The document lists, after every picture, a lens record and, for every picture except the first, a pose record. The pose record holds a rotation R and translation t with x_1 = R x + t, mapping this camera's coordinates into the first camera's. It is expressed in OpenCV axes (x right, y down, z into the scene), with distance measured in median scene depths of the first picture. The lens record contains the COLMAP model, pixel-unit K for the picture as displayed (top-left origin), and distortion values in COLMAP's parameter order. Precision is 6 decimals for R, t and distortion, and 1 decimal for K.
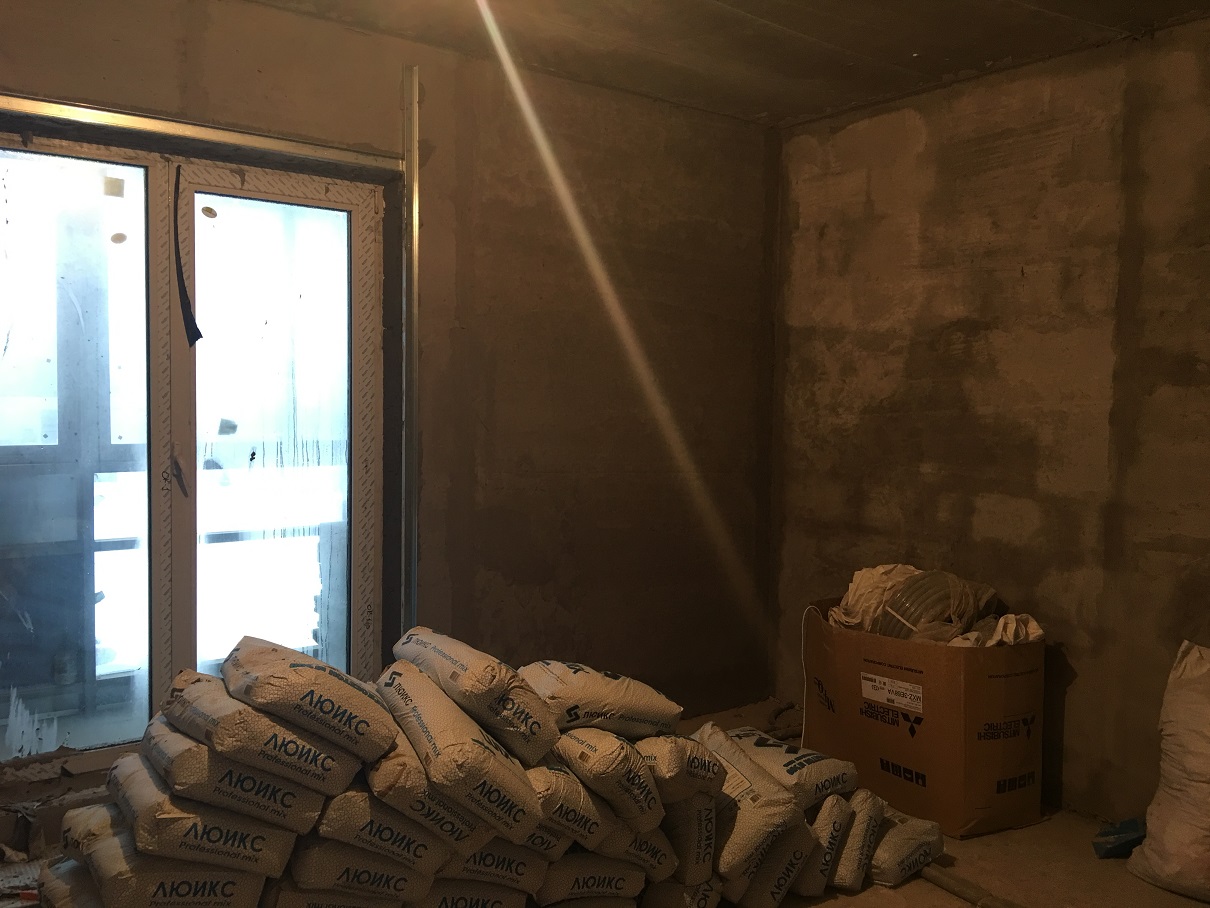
lens RADIAL K [[1028.8, 0, 604.4], [0, 1028.8, 447.4], [0, 0, 1]] dist [0.102059, -0.157104]
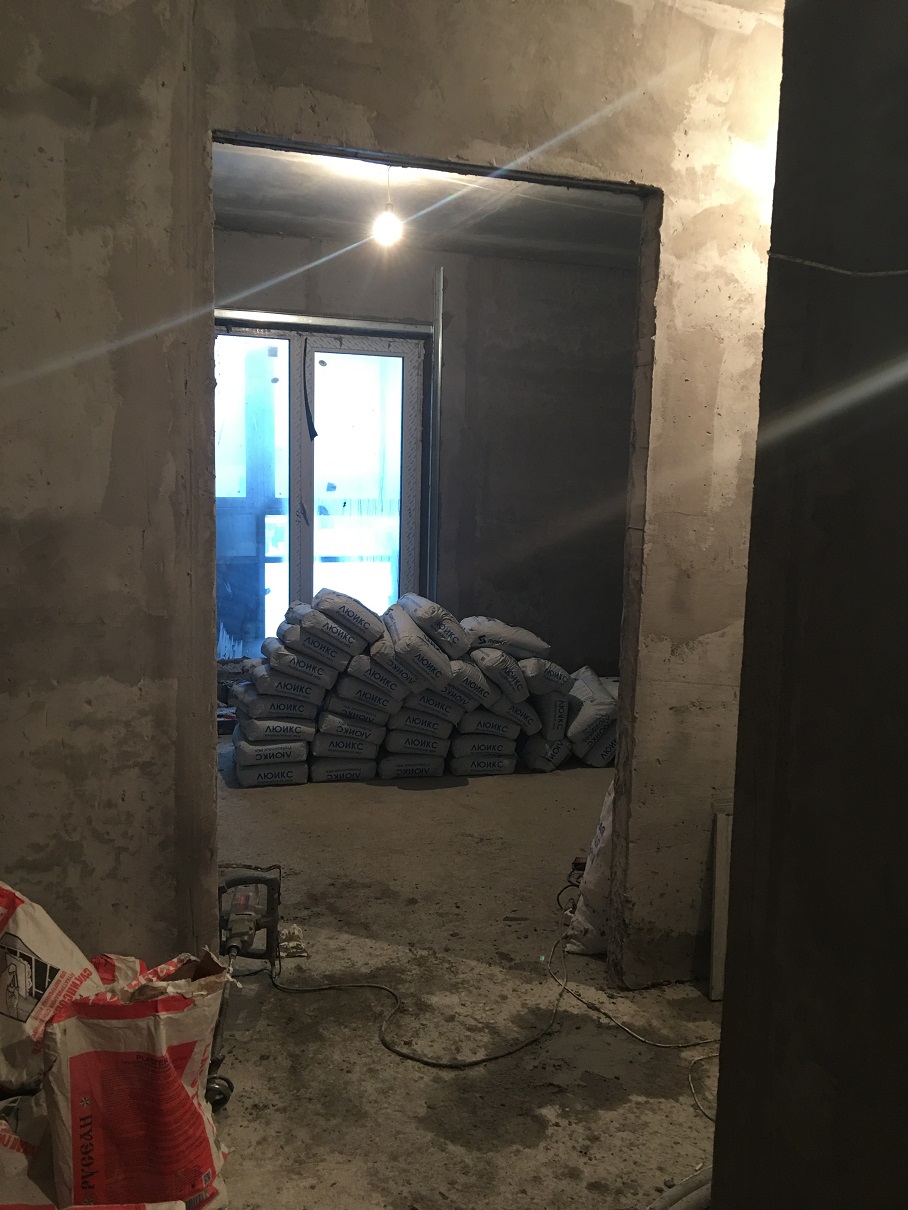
lens RADIAL K [[1028.8, 0, 454.0], [0, 1028.8, 605.0], [0, 0, 1]] dist [0.102059, -0.157104]
pose [[0.957625, 0.049748, -0.283690, 0.418664], [-0.027082, 0.996159, 0.083270, 0.034219], [0.286743, -0.072059, 0.955294, -0.757918]]
